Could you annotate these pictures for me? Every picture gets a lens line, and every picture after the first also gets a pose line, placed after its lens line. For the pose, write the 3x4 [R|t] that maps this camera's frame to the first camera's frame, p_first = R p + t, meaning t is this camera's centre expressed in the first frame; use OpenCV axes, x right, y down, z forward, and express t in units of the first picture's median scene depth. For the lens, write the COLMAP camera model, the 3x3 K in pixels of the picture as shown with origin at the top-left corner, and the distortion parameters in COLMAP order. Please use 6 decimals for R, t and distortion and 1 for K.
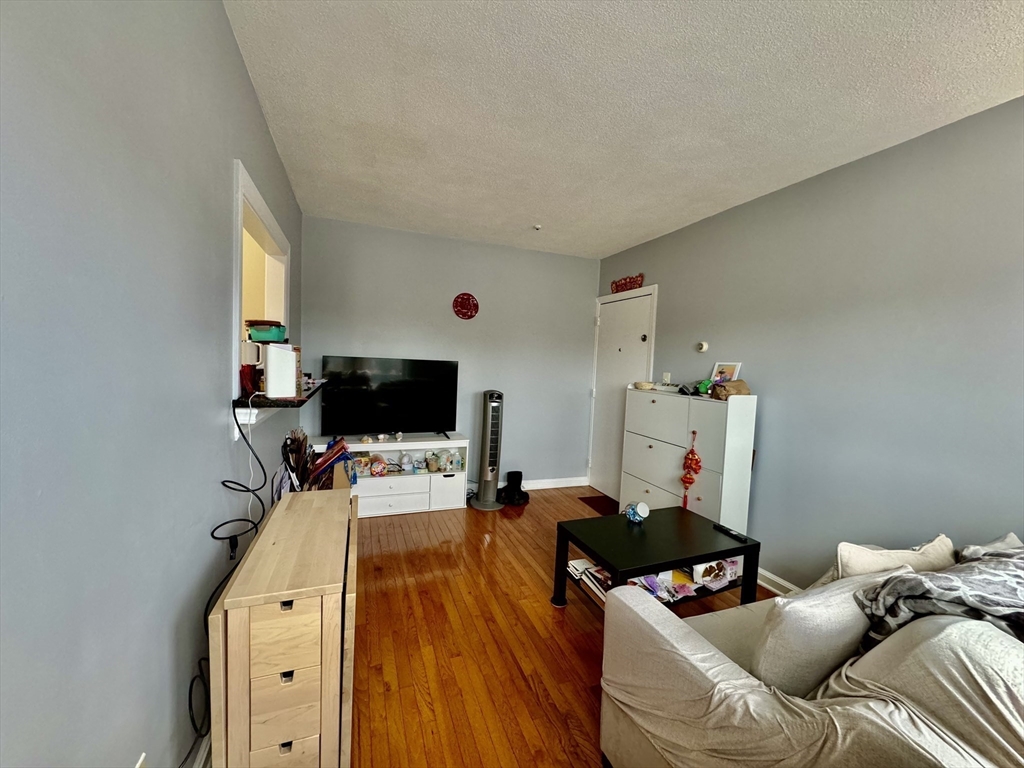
lens RADIAL K [[406.4, 0, 512.0], [0, 406.4, 384.0], [0, 0, 1]] dist [-0.003478, 0.000255]
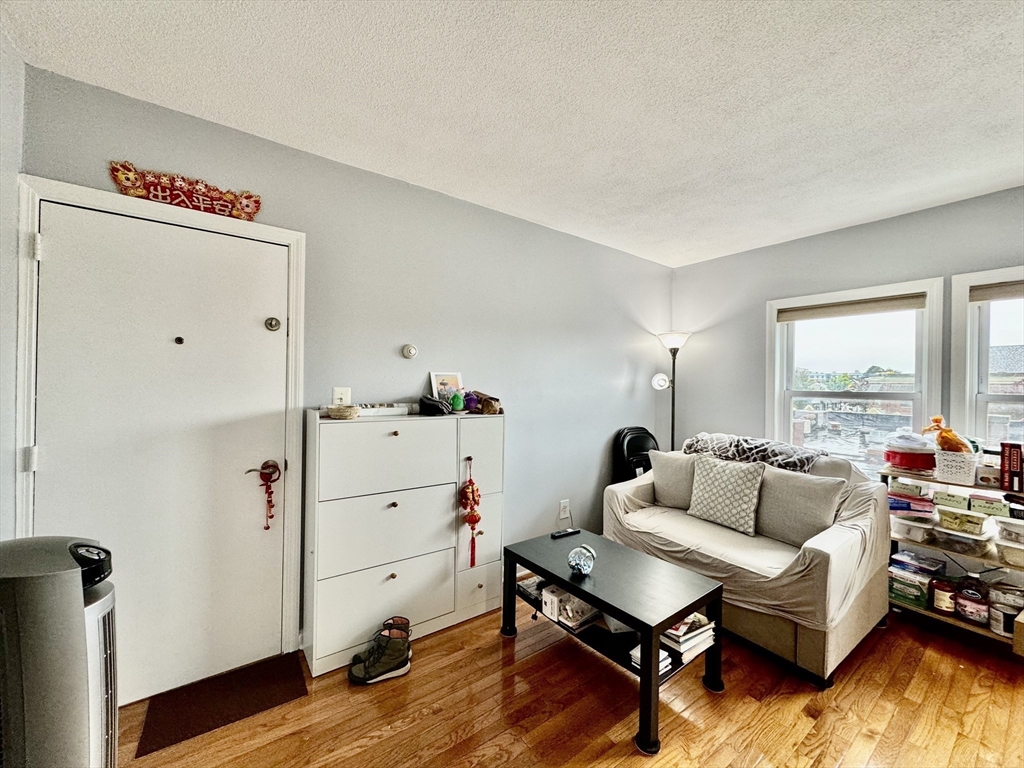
lens RADIAL K [[406.4, 0, 512.0], [0, 406.4, 384.0], [0, 0, 1]] dist [-0.003478, 0.000255]
pose [[-0.266430, -0.046868, 0.962714, -0.340705], [0.029660, 0.997945, 0.056791, -0.071000], [-0.963398, 0.043685, -0.264493, 1.069172]]
